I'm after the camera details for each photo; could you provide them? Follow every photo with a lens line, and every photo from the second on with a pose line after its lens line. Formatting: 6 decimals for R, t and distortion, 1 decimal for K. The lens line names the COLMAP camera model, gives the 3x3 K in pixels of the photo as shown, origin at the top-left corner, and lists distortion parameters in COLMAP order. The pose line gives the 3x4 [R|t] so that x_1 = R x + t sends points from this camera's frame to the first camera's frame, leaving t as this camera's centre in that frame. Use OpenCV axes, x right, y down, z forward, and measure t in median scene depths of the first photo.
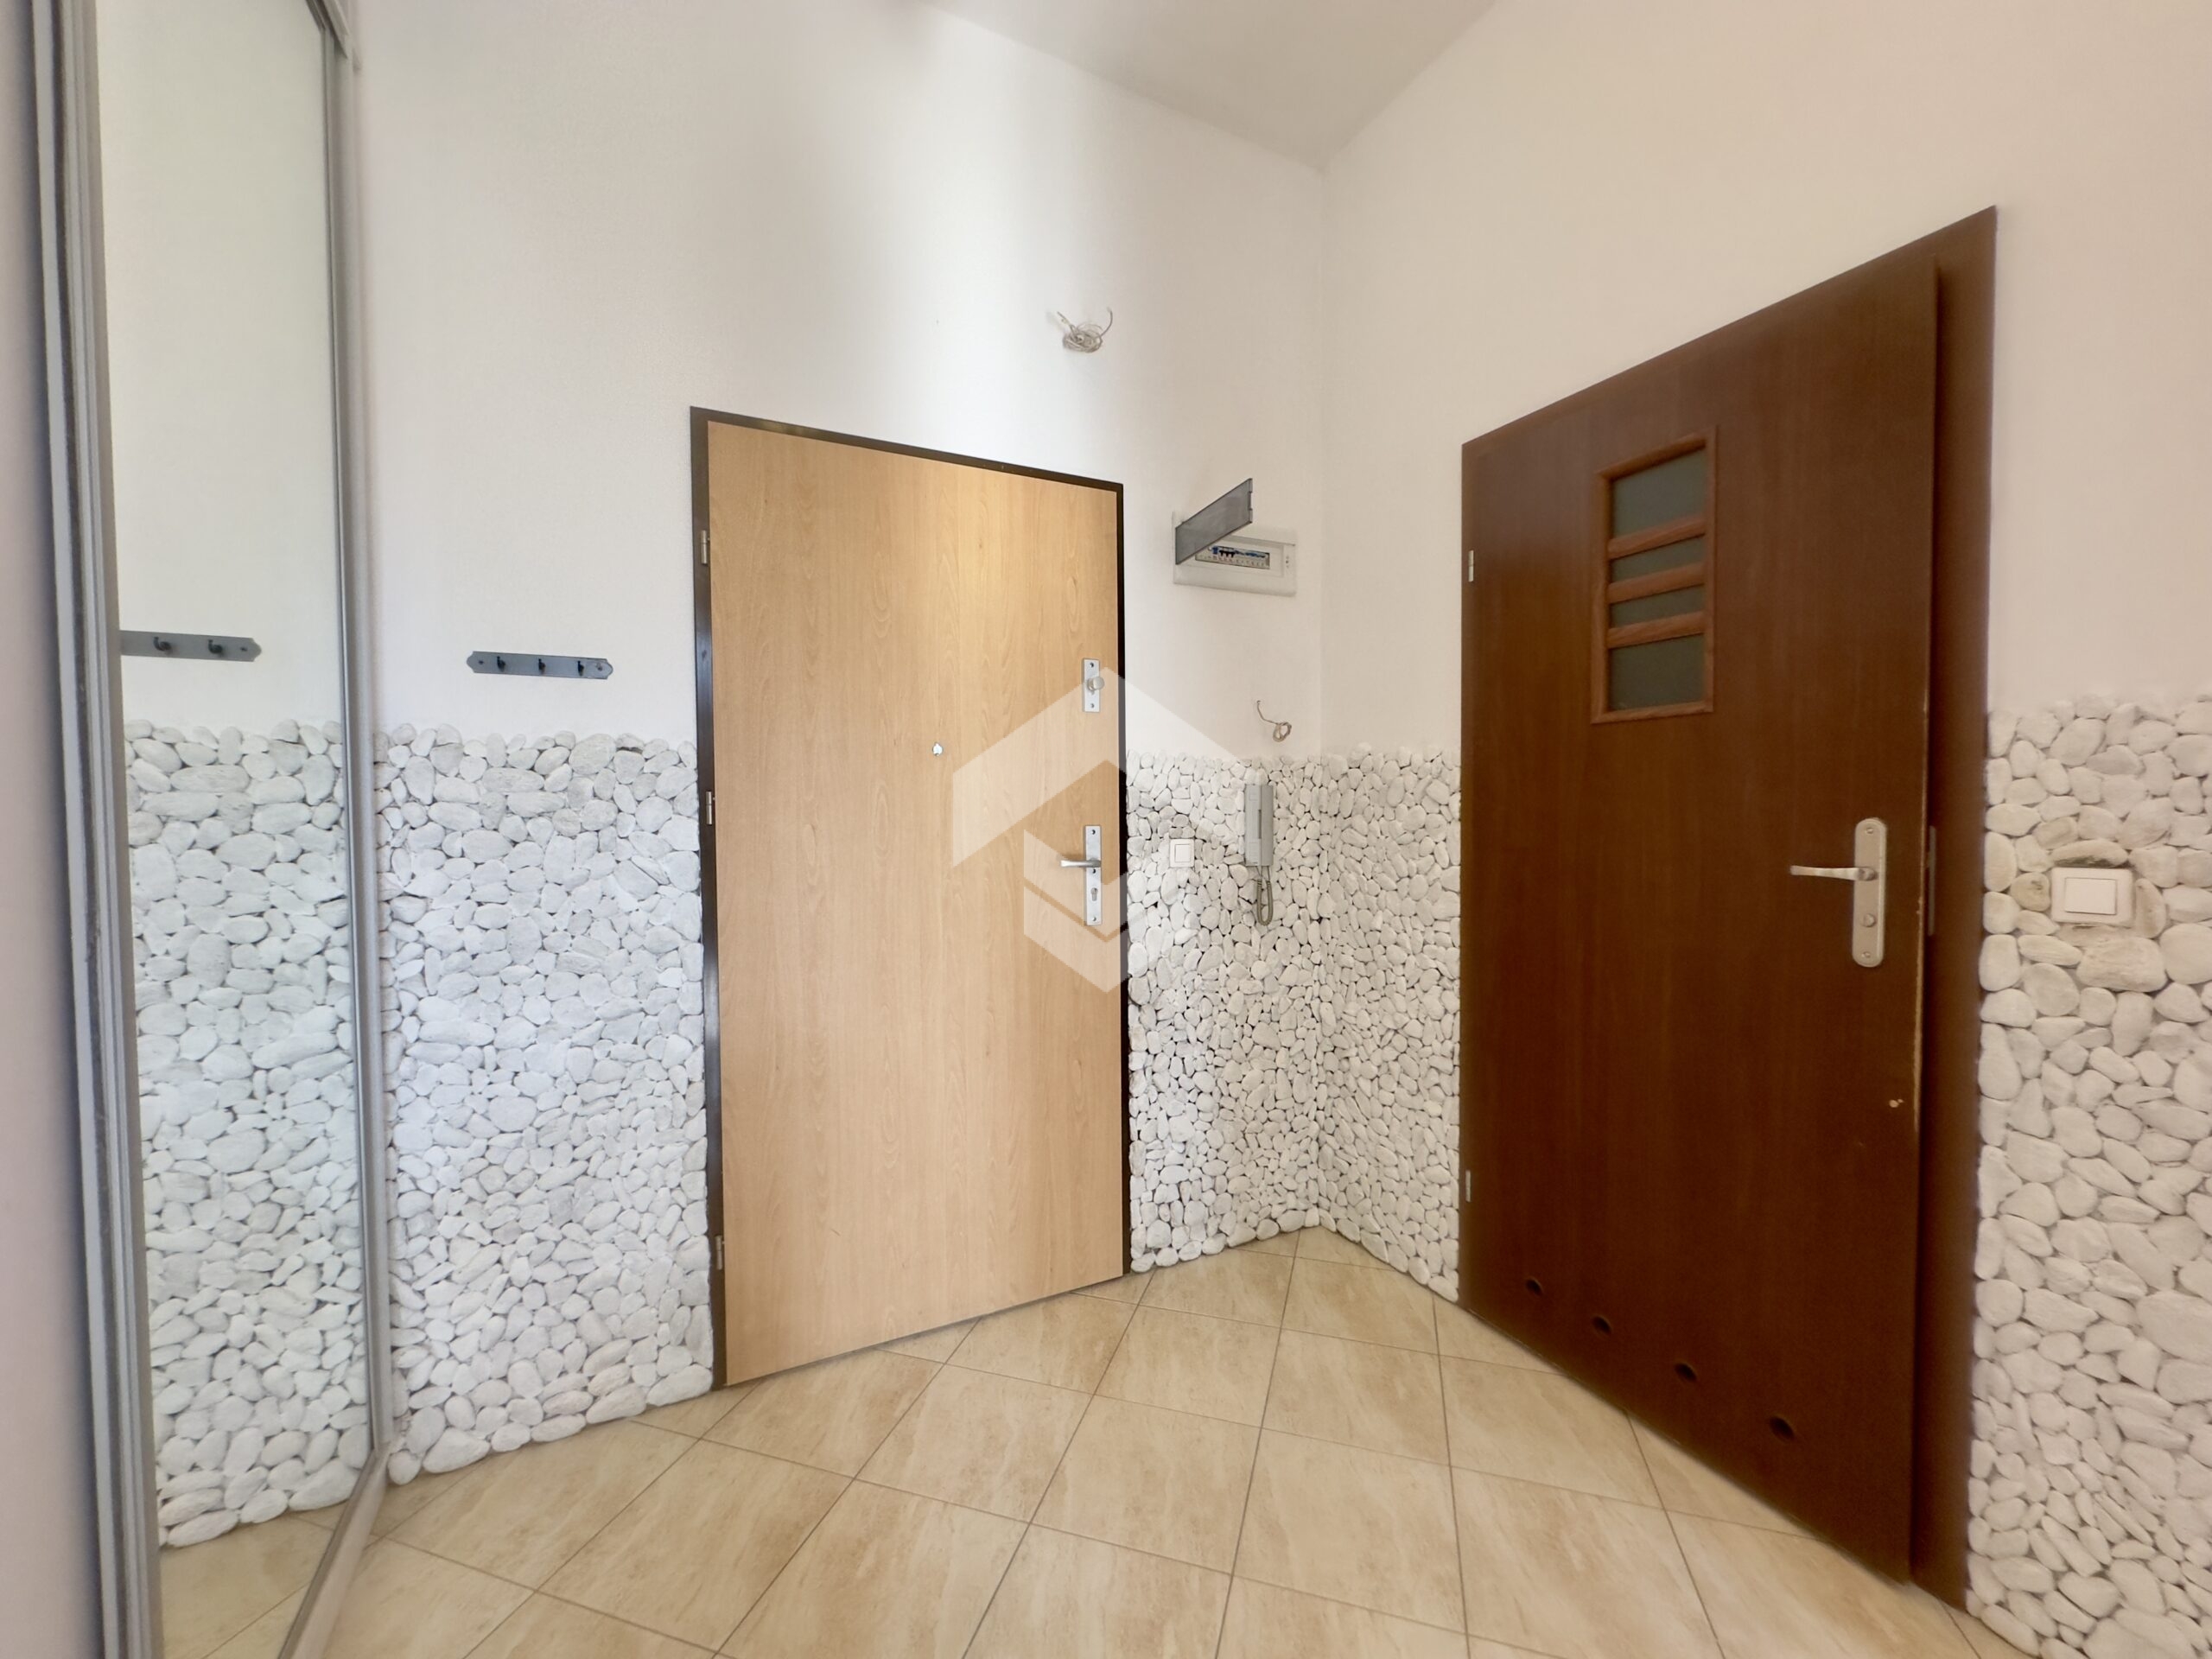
lens RADIAL K [[877.1, 0, 1105.9], [0, 877.1, 832.0], [0, 0, 1]] dist [-0.003108, 0.000056]
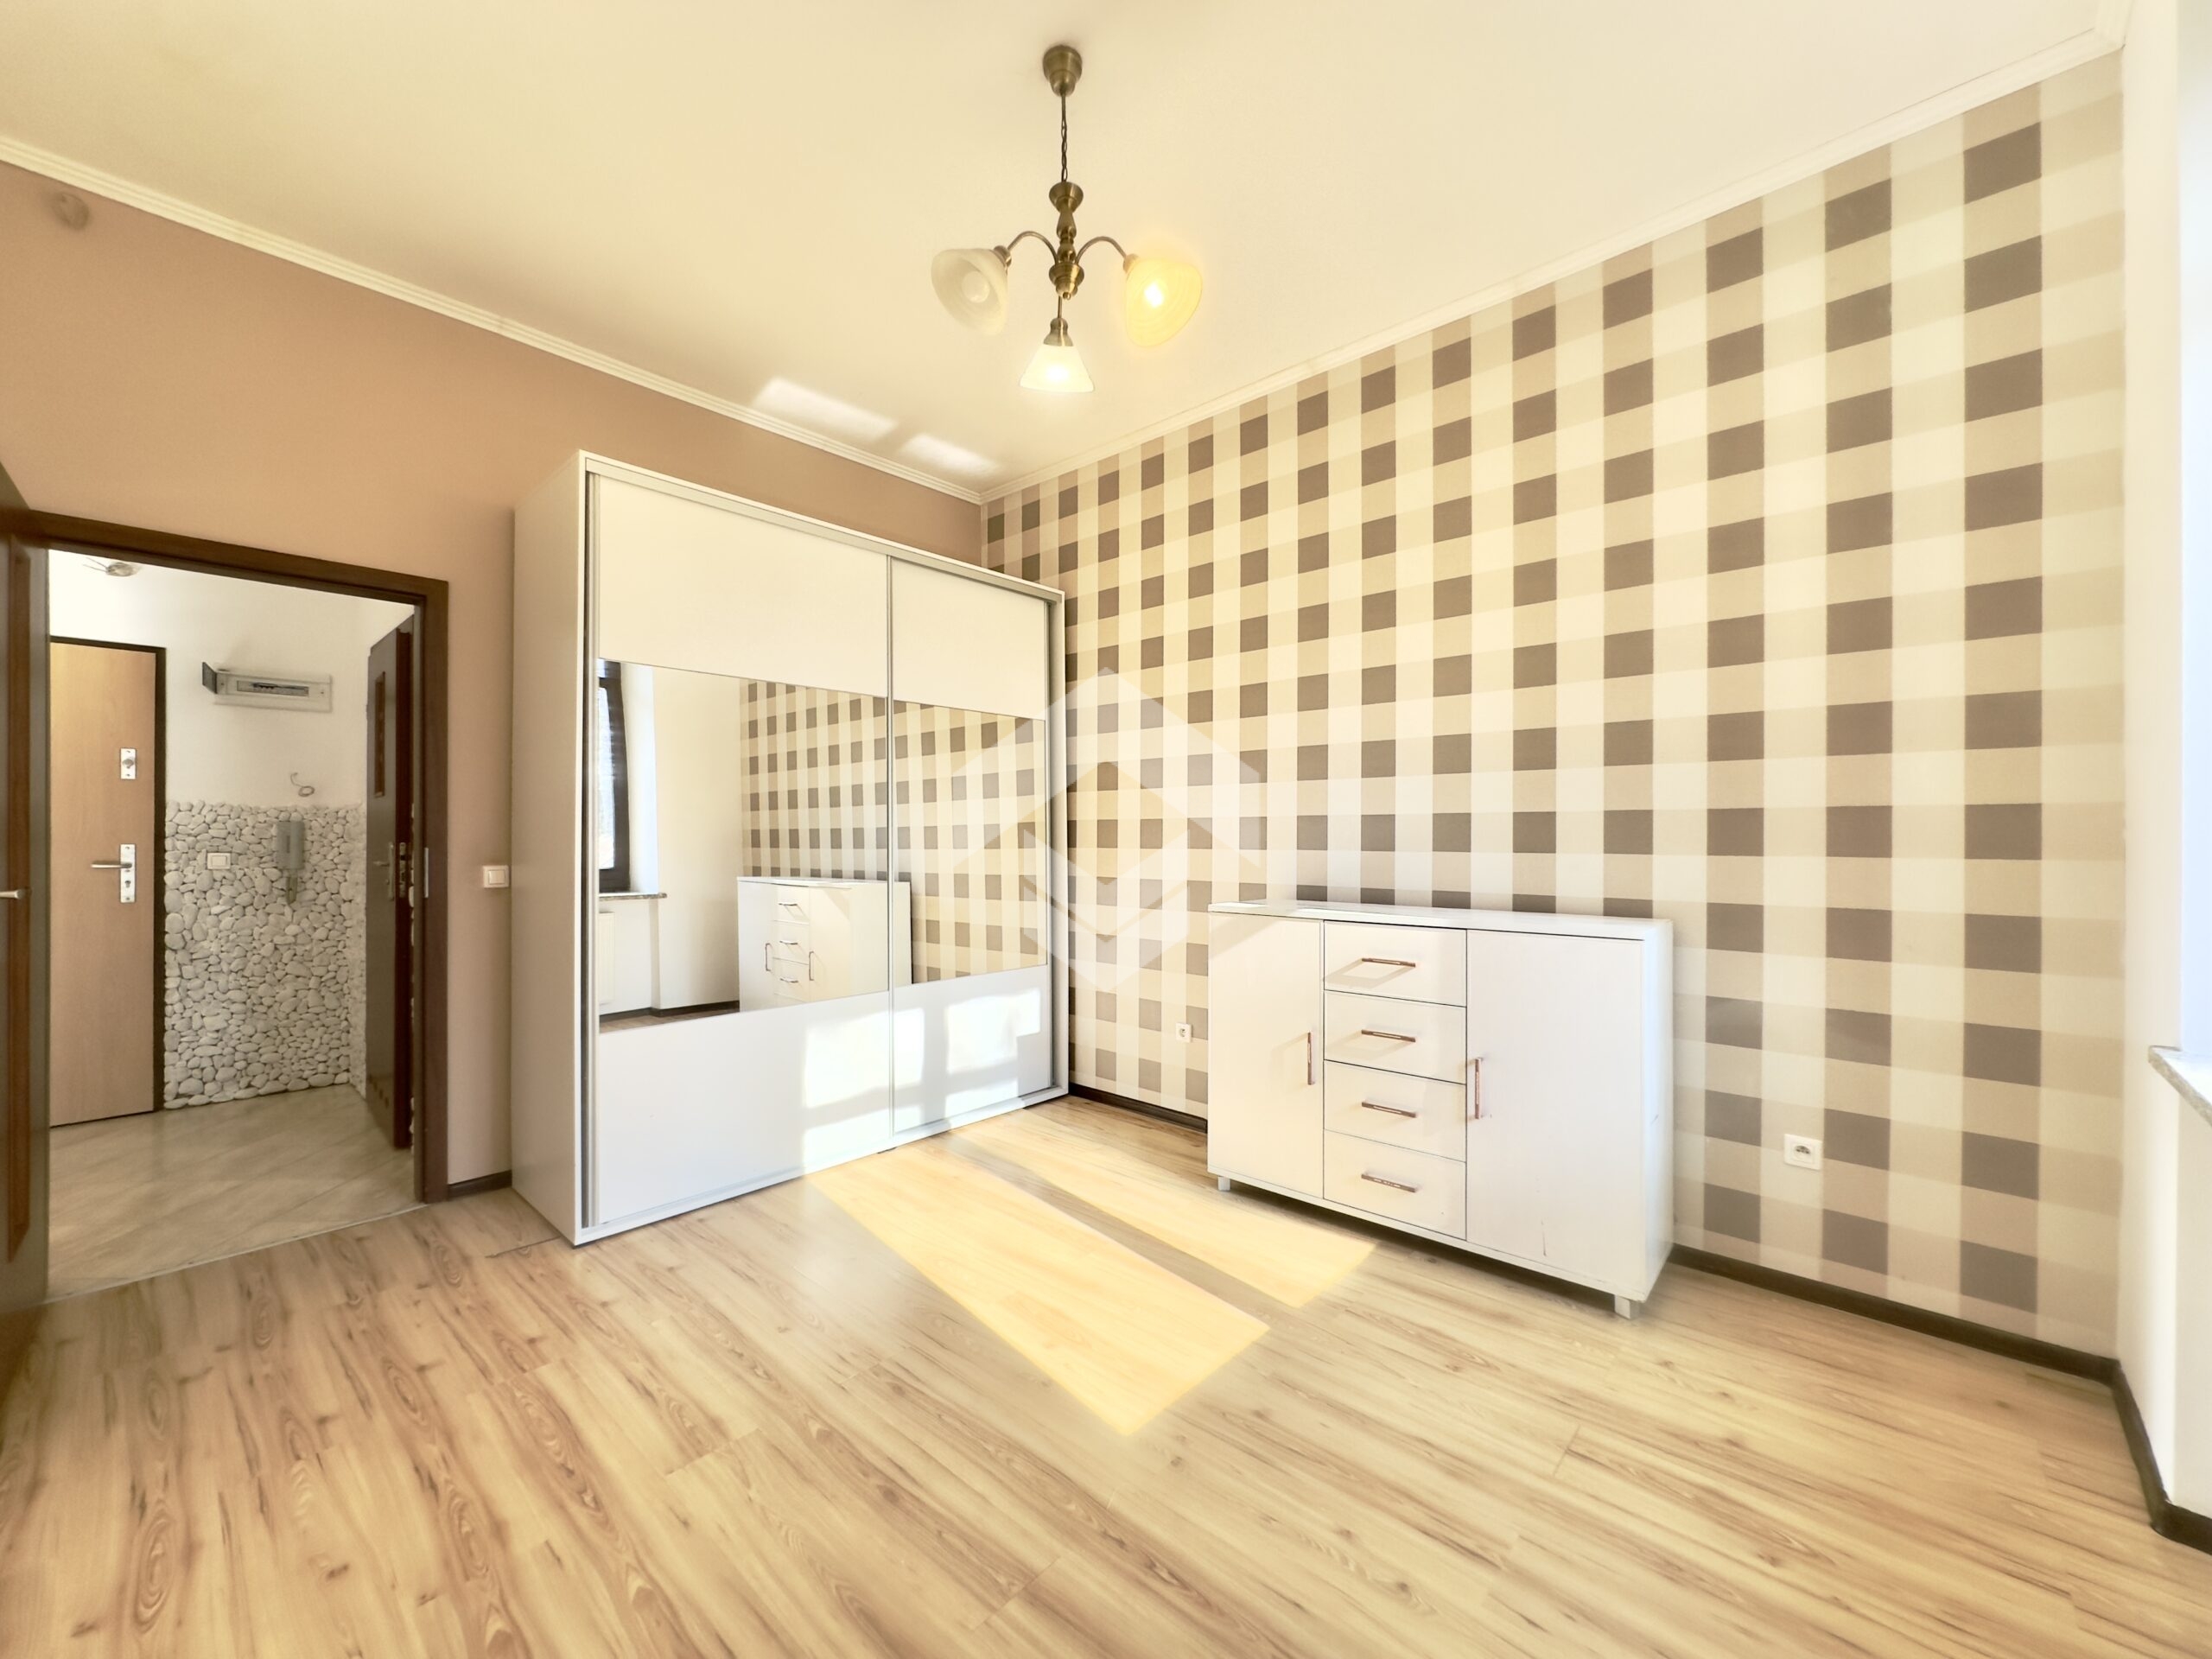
lens RADIAL K [[877.6, 0, 1109.4], [0, 877.6, 831.7], [0, 0, 1]] dist [-0.004001, 0.000363]
pose [[0.932372, 0.010808, 0.361338, 1.103154], [0.000898, 0.999481, -0.032214, 0.024113], [-0.361498, 0.030360, 0.931878, -1.231413]]
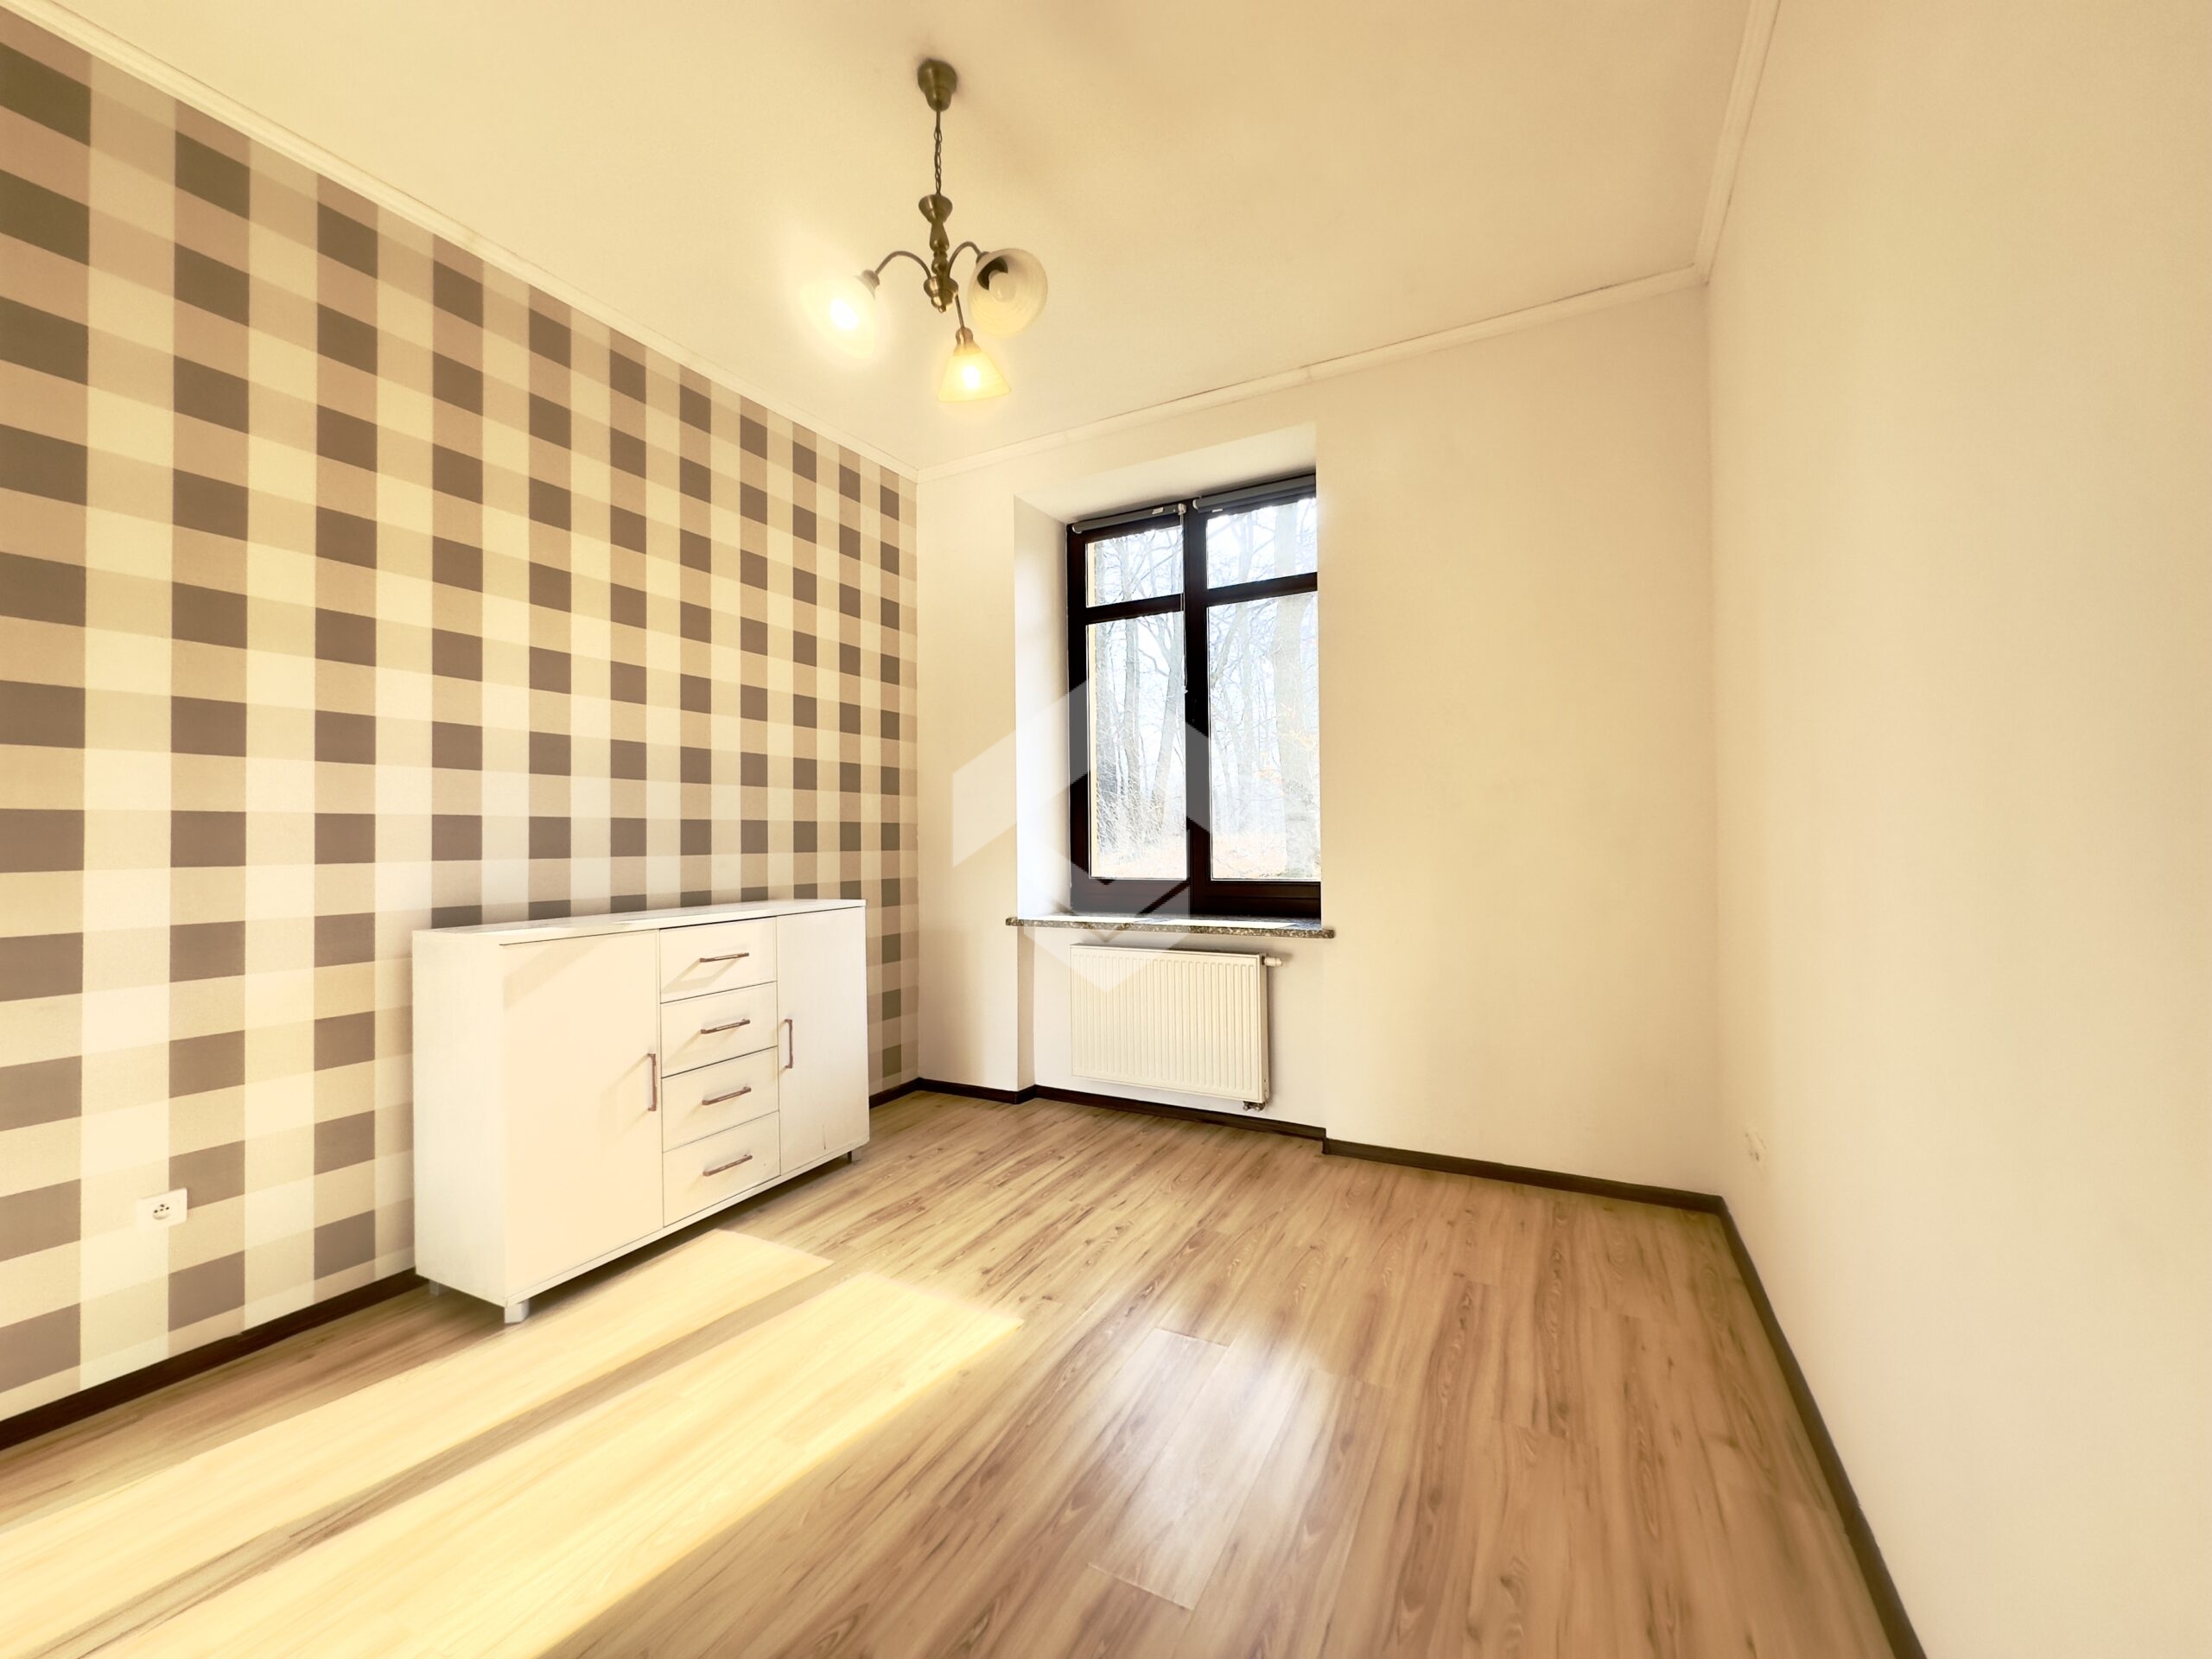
lens RADIAL K [[877.1, 0, 1105.9], [0, 877.1, 832.0], [0, 0, 1]] dist [-0.003108, 0.000056]
pose [[-0.583196, 0.027282, 0.811873, 0.567173], [0.042474, 0.999093, -0.003062, 0.011004], [-0.811220, 0.032698, -0.583826, -0.030728]]
